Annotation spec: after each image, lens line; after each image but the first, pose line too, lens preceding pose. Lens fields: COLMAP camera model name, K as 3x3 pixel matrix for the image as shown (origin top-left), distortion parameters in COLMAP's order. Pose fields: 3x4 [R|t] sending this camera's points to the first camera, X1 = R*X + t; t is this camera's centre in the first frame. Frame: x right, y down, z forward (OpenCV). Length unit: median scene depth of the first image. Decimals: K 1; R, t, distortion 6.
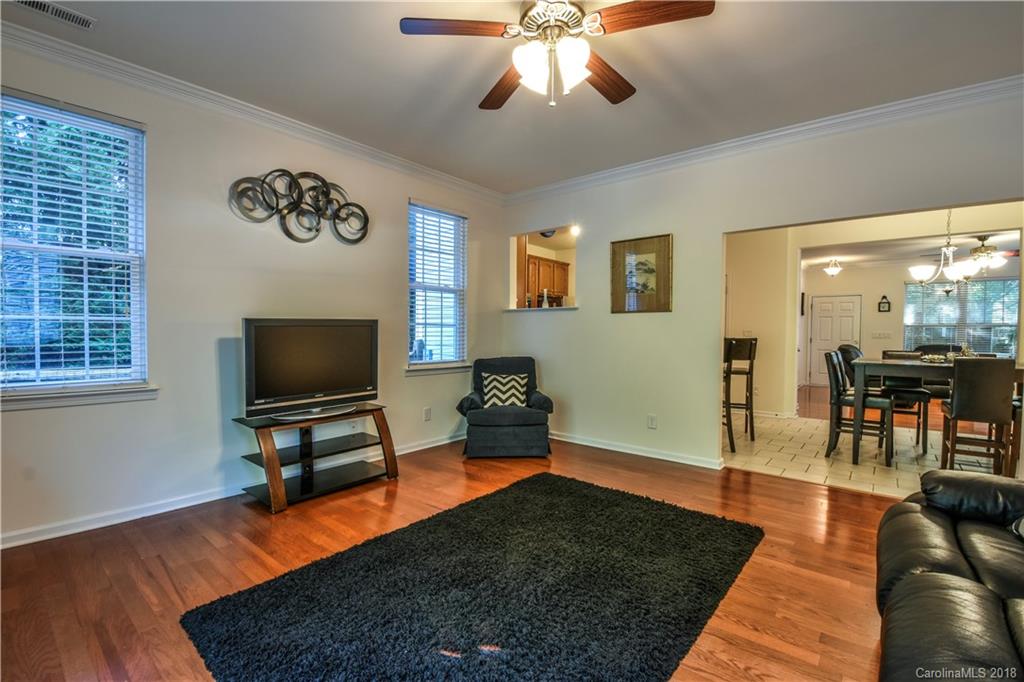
lens RADIAL K [[454.2, 0, 512.0], [0, 454.2, 341.0], [0, 0, 1]] dist [0.001900, 0.000052]
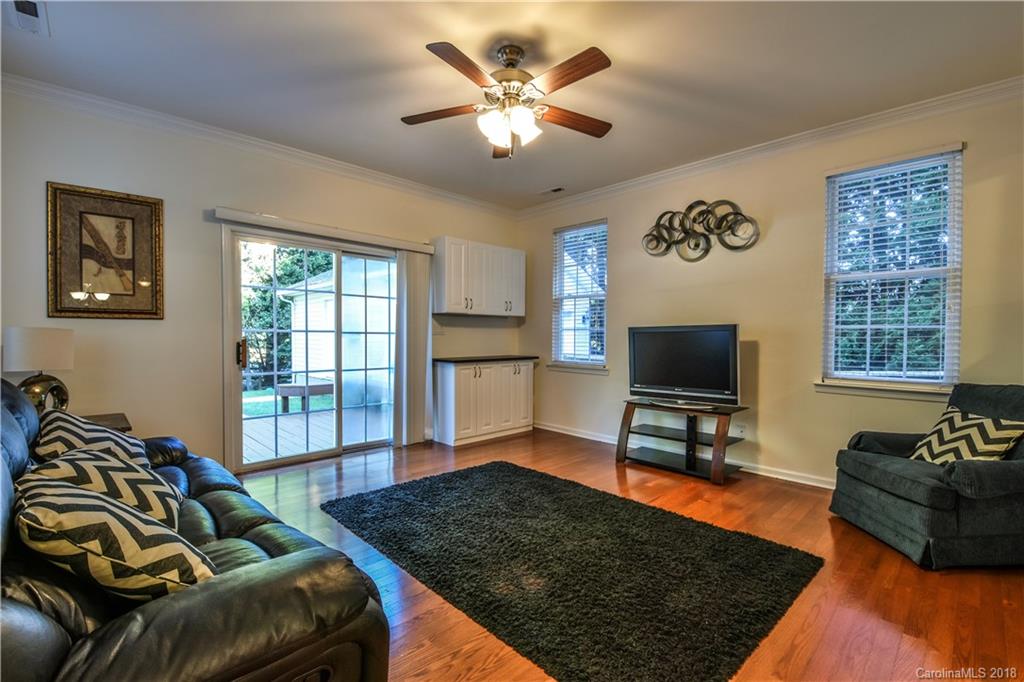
lens RADIAL K [[454.2, 0, 512.0], [0, 454.2, 341.0], [0, 0, 1]] dist [0.001900, 0.000052]
pose [[-0.123765, 0.004833, -0.992300, 0.760260], [-0.022017, 0.999729, 0.007615, -0.007595], [0.992067, 0.022790, -0.123625, 0.655832]]
